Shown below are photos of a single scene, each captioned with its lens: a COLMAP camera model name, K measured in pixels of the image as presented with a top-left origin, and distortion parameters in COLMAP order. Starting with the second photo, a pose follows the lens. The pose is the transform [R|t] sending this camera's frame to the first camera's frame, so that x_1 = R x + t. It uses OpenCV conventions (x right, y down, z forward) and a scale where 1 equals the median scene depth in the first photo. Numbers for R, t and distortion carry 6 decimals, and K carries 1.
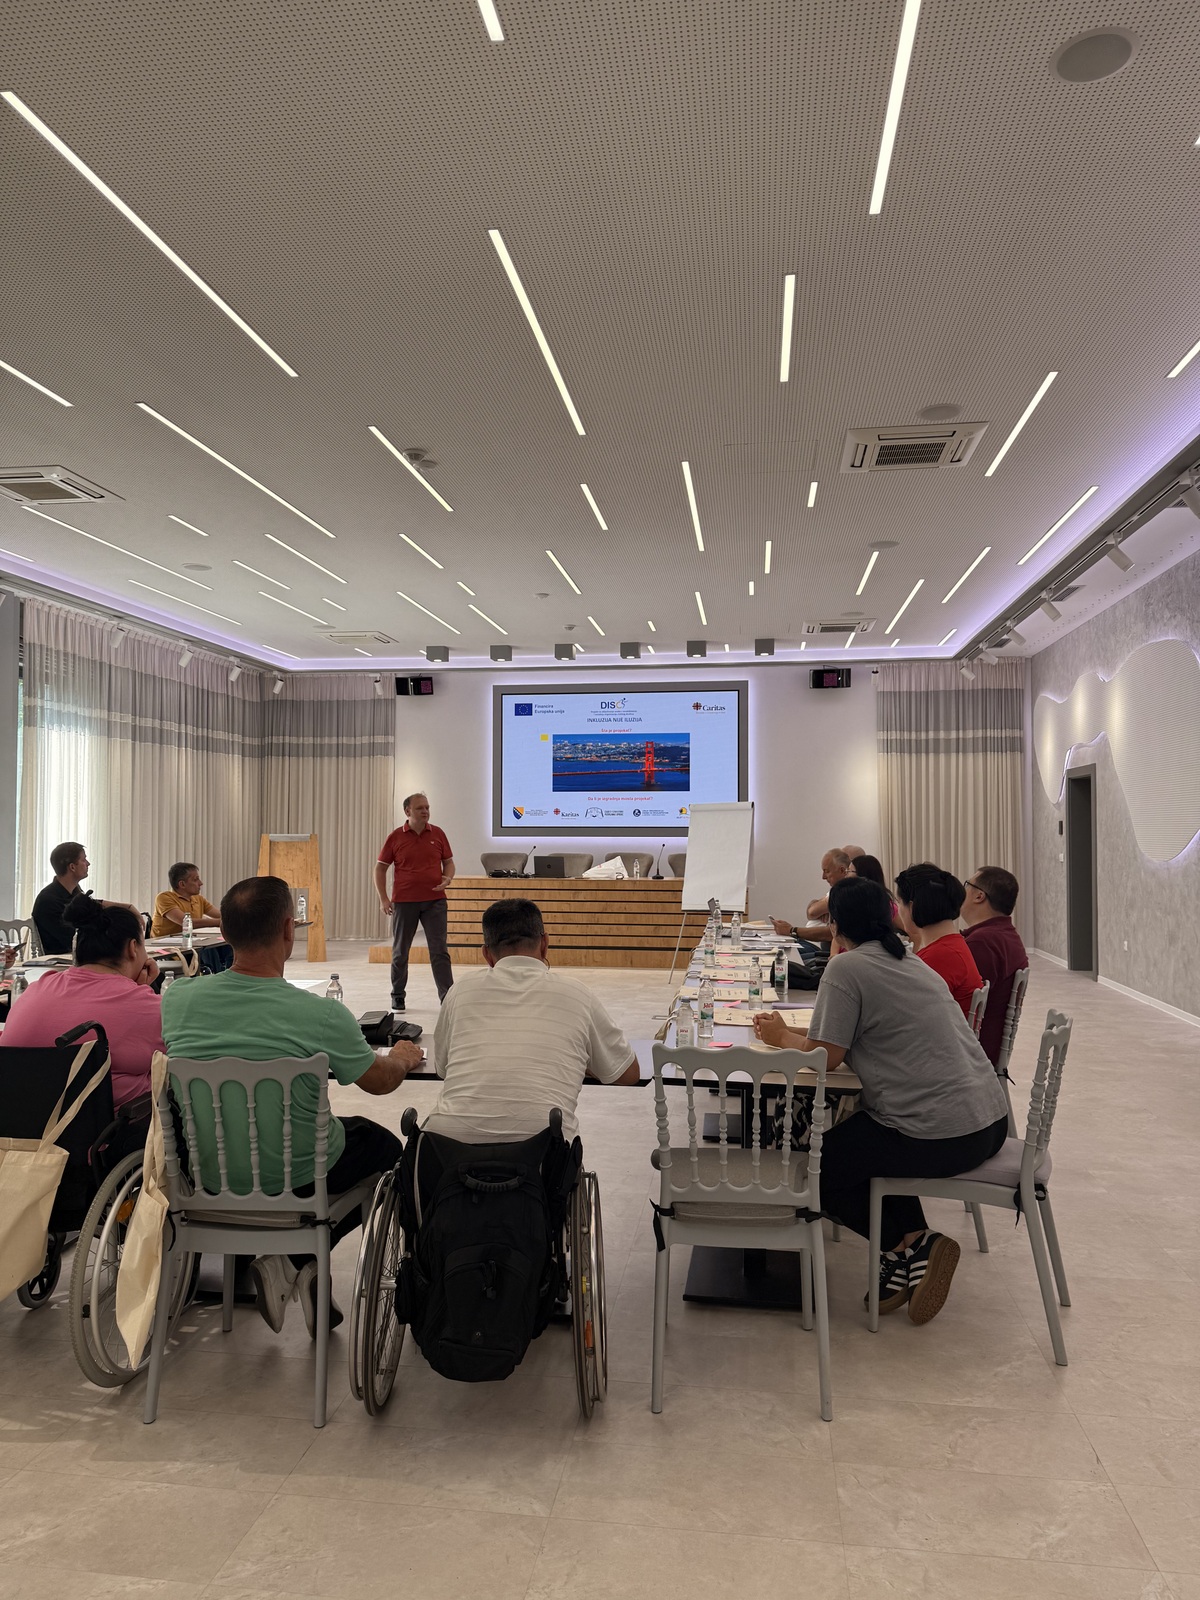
lens RADIAL K [[1080.0, 0, 600.0], [0, 1080.0, 800.0], [0, 0, 1]] dist [0.101893, -0.176043]
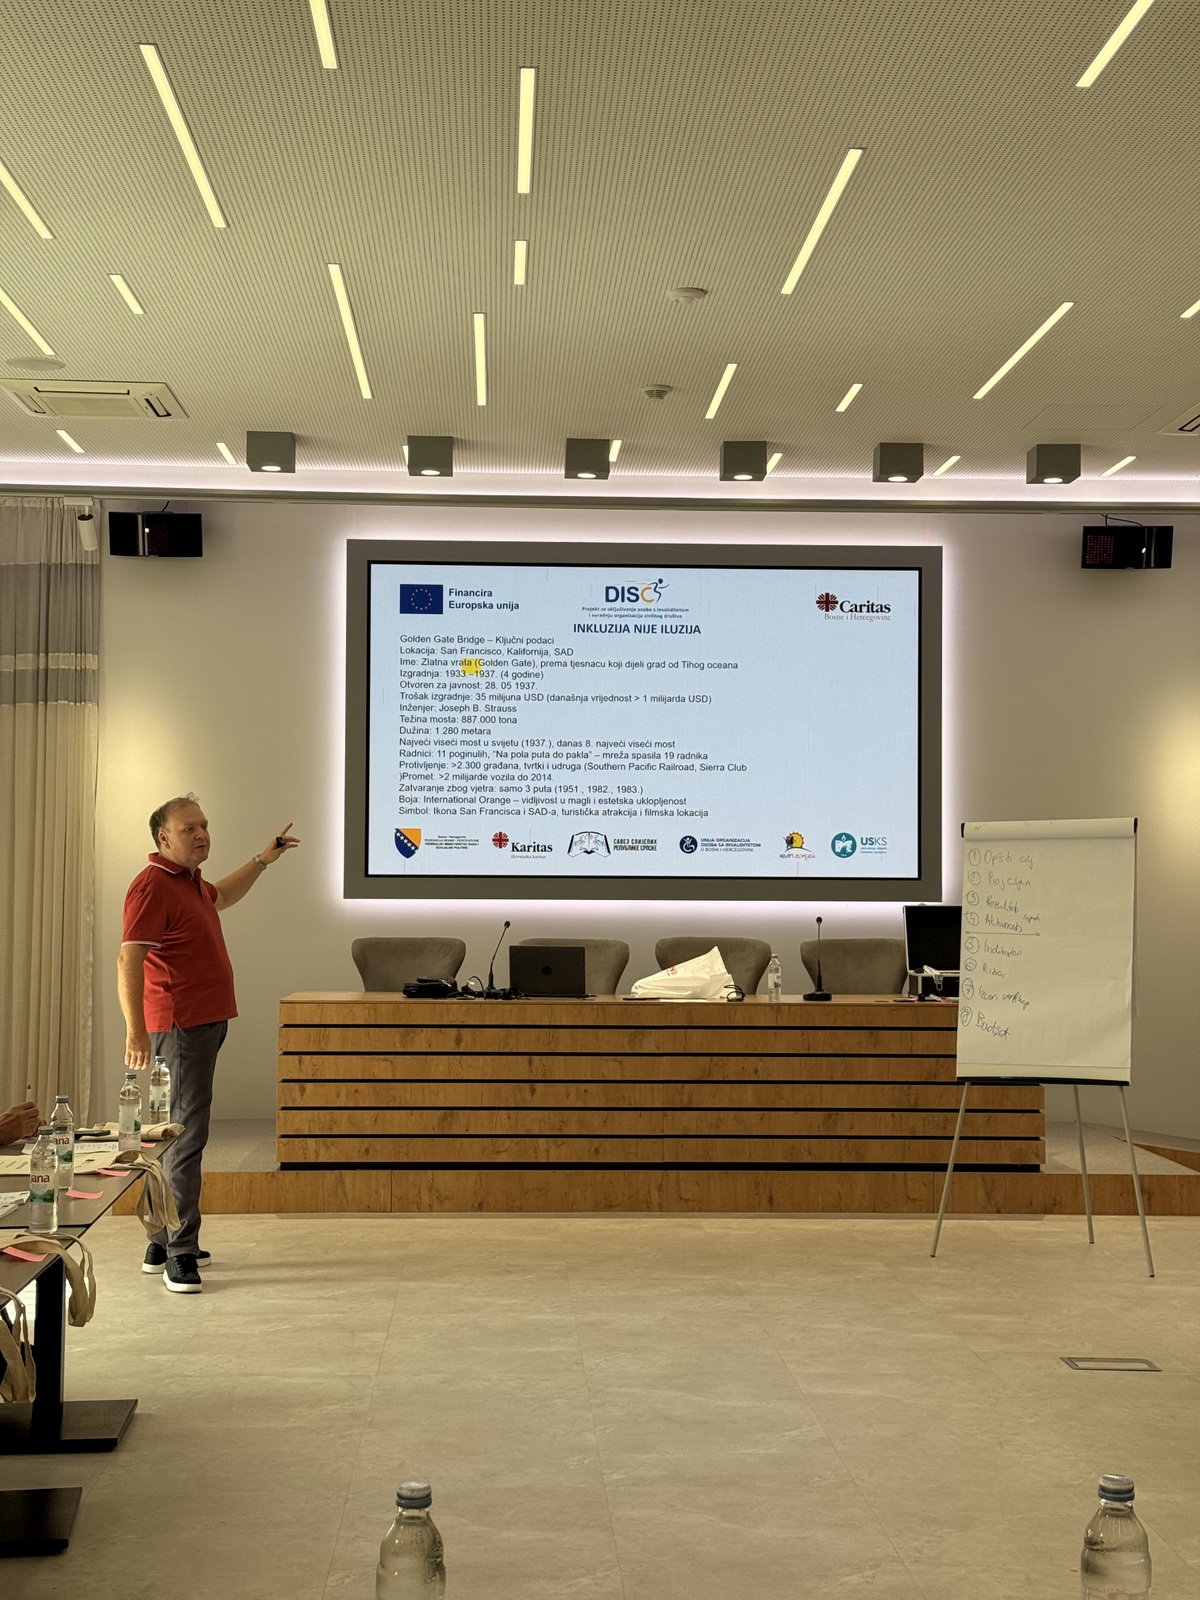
lens RADIAL K [[2173.0, 0, 600.0], [0, 2173.0, 800.0], [0, 0, 1]] dist [0.094952, 0.019533]
pose [[0.982169, 0.011528, 0.187648, -0.169012], [-0.009160, 0.999867, -0.013483, 0.006289], [-0.187778, 0.011523, 0.982144, 0.157696]]
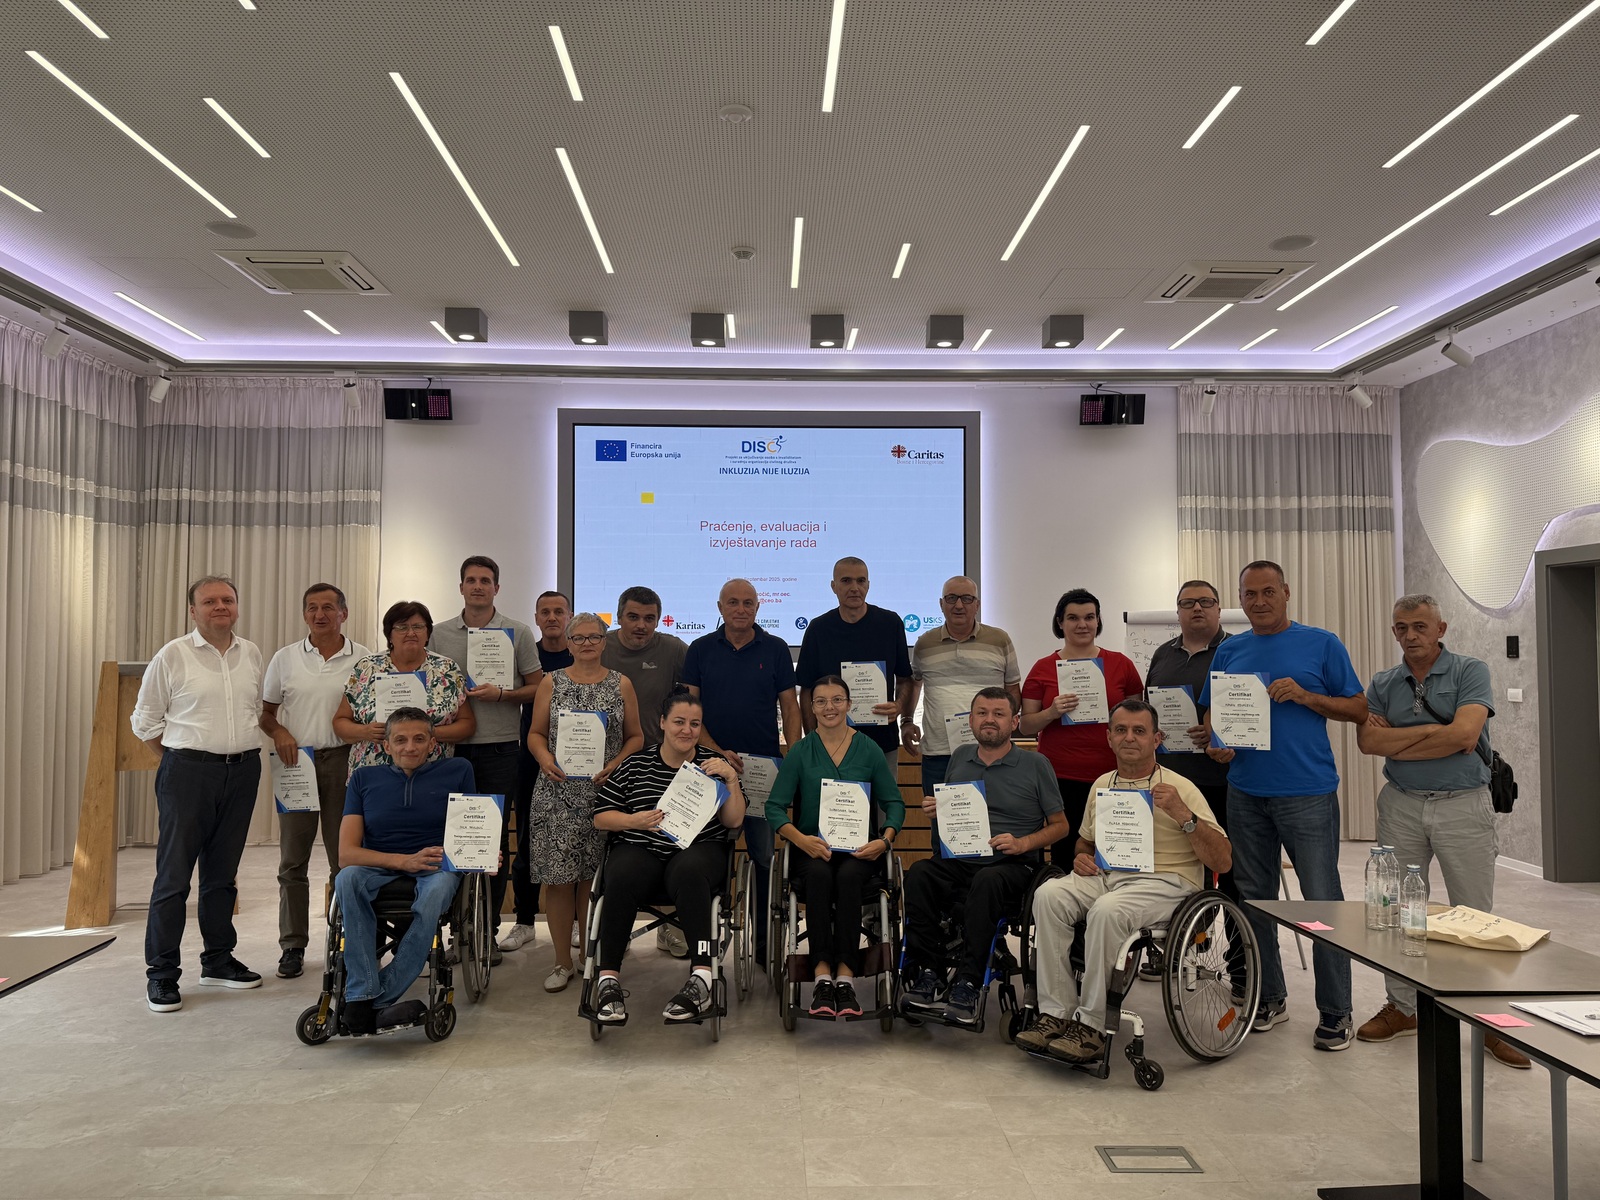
lens RADIAL K [[1080.0, 0, 800.0], [0, 1080.0, 600.0], [0, 0, 1]] dist [0.101893, -0.176043]
pose [[0.985284, 0.006699, 0.170793, -0.073117], [-0.003385, 0.999800, -0.019685, 0.011058], [-0.170891, 0.018817, 0.985110, 0.411505]]
